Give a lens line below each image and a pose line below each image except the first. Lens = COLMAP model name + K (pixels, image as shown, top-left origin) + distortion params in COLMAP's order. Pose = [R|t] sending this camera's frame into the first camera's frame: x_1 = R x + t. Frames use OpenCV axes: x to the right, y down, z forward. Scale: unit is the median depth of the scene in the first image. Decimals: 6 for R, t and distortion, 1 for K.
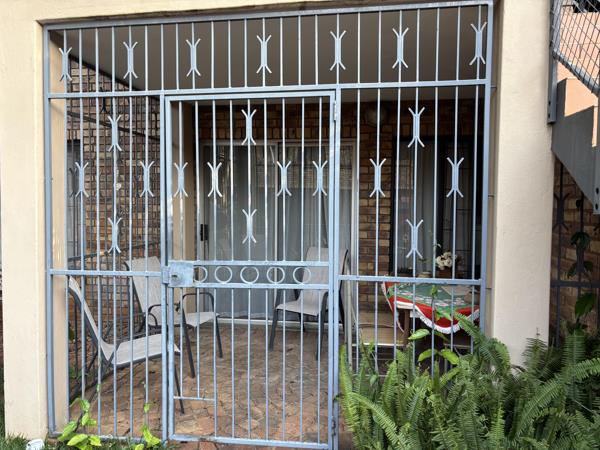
lens RADIAL K [[455.6, 0, 299.6], [0, 455.6, 225.1], [0, 0, 1]] dist [0.037598, -0.015586]
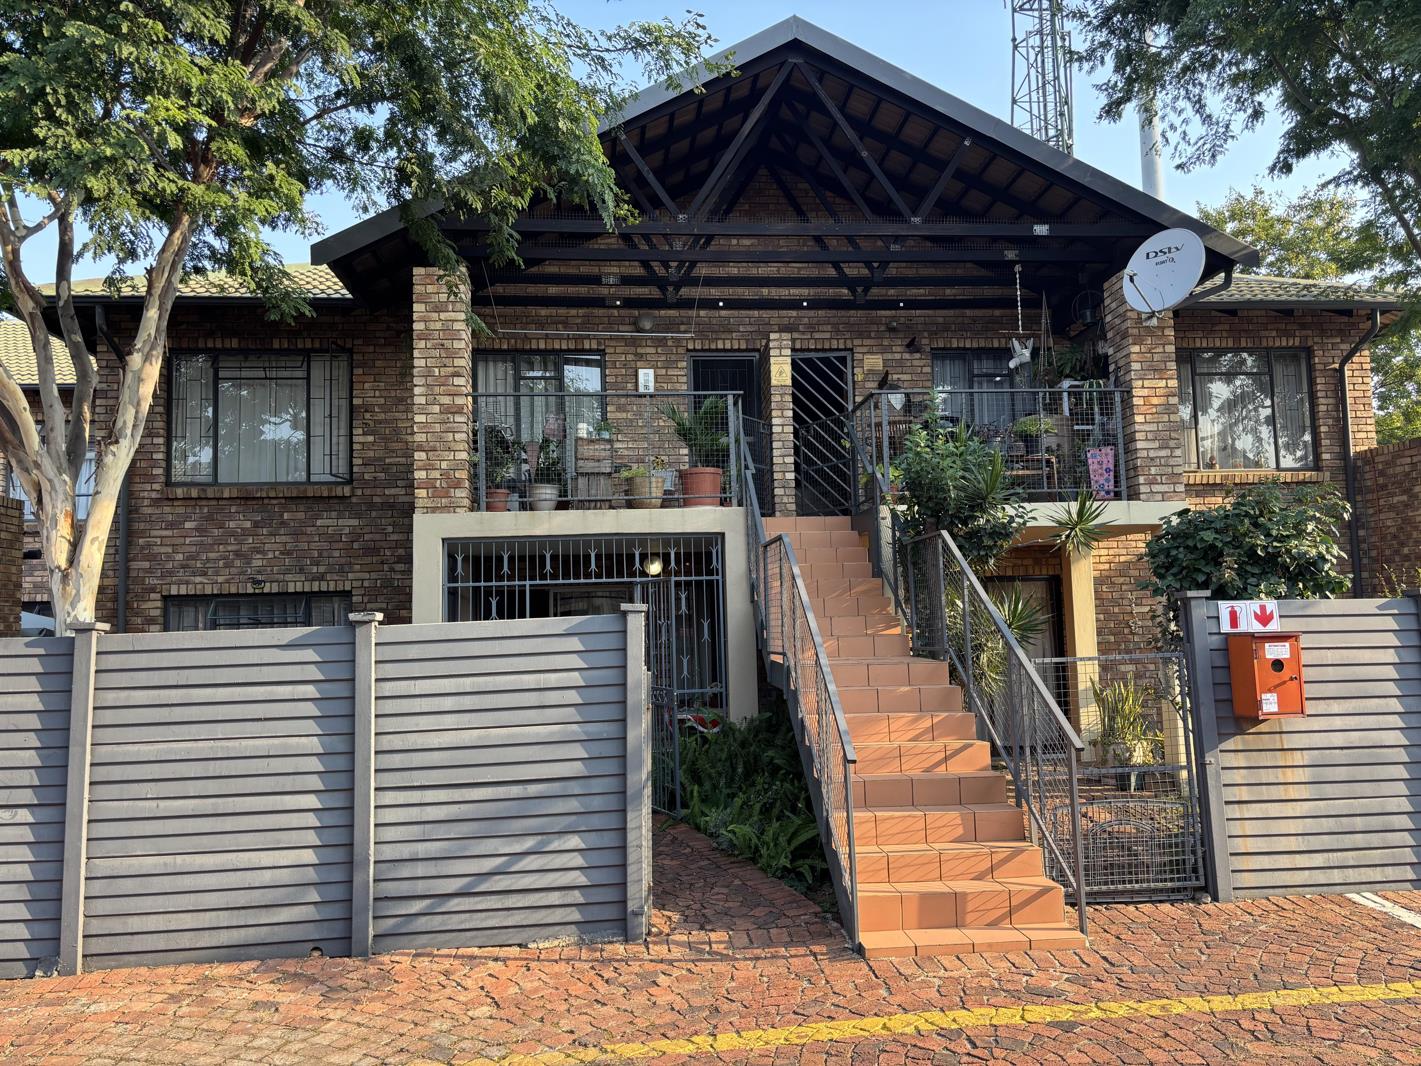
lens RADIAL K [[1079.0, 0, 708.3], [0, 1079.0, 533.6], [0, 0, 1]] dist [0.037598, -0.015586]
pose [[0.967864, -0.006947, 0.251378, -0.683785], [0.041439, 0.990359, -0.132179, 0.072120], [-0.248036, 0.138348, 0.958821, -3.004279]]
